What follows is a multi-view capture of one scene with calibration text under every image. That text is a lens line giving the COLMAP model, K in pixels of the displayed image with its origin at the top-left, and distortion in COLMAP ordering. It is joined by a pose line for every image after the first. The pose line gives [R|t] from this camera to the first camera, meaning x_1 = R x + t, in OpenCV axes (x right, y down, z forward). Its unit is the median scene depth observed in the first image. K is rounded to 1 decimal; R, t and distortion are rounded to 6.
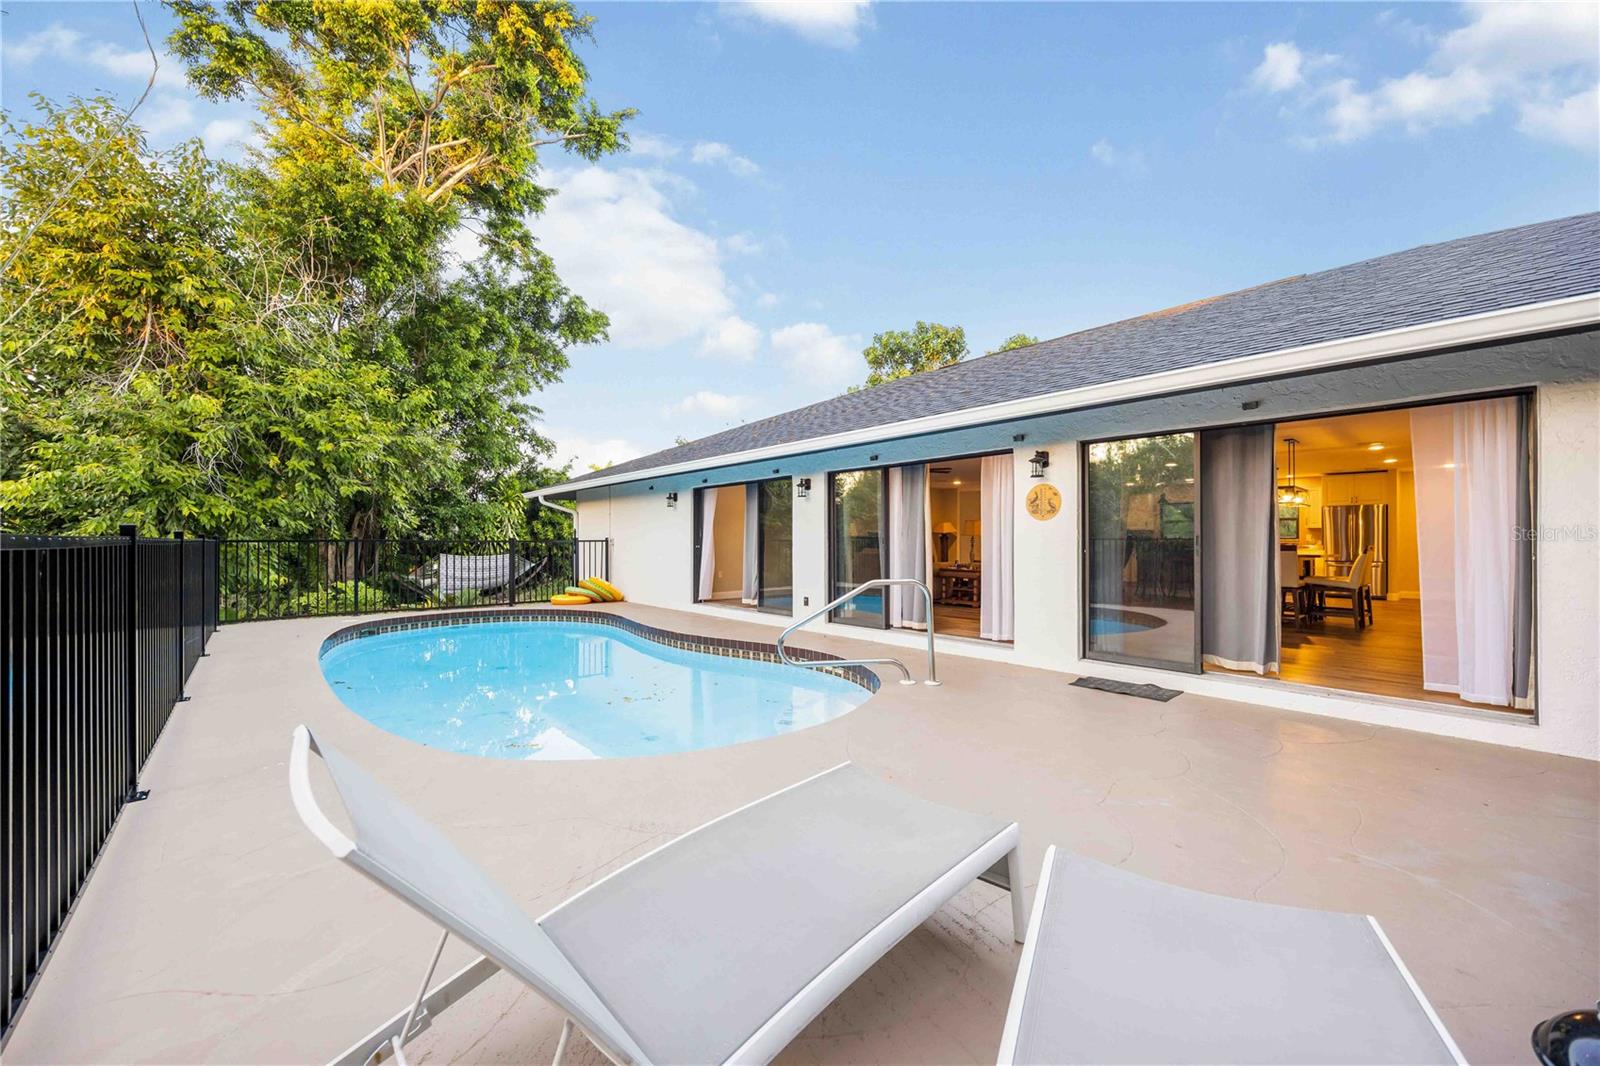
lens RADIAL K [[635.9, 0, 800.7], [0, 635.9, 532.5], [0, 0, 1]] dist [-0.001169, 0.000022]
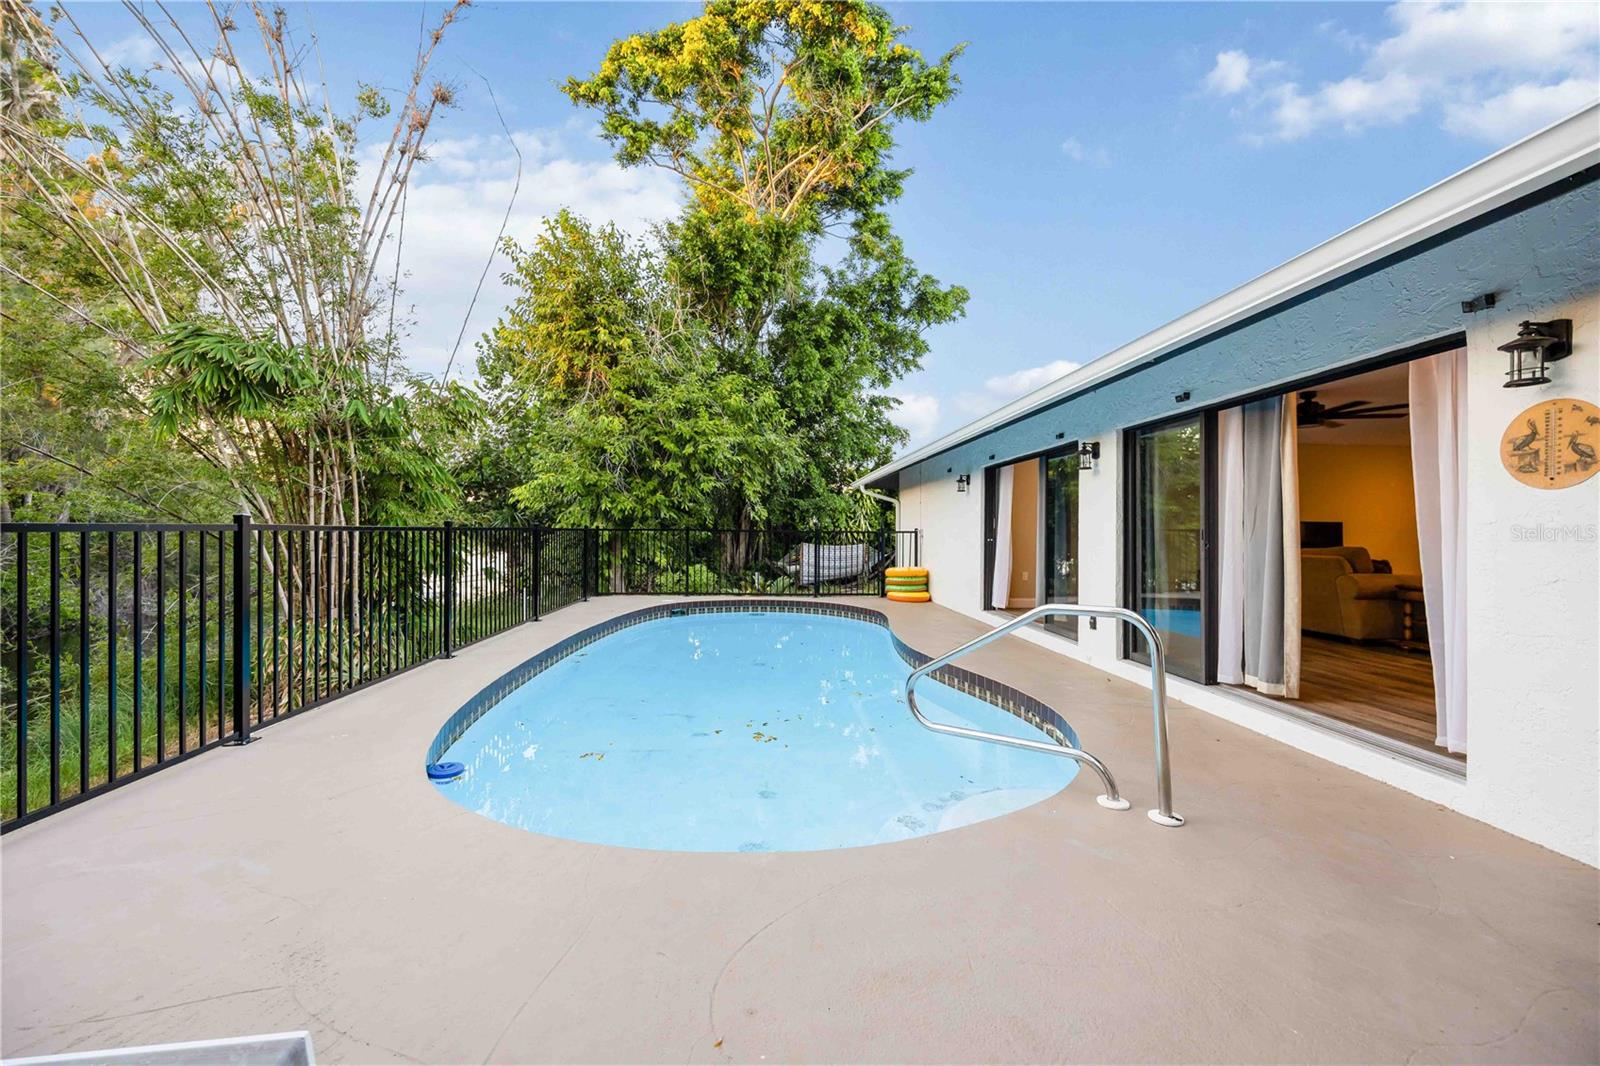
lens RADIAL K [[635.9, 0, 797.6], [0, 635.9, 527.8], [0, 0, 1]] dist [-0.001169, 0.000022]
pose [[0.775921, 0.003774, -0.630819, 0.135542], [-0.000537, 0.999986, 0.005323, 0.002204], [0.630830, -0.003791, 0.775912, 0.193256]]
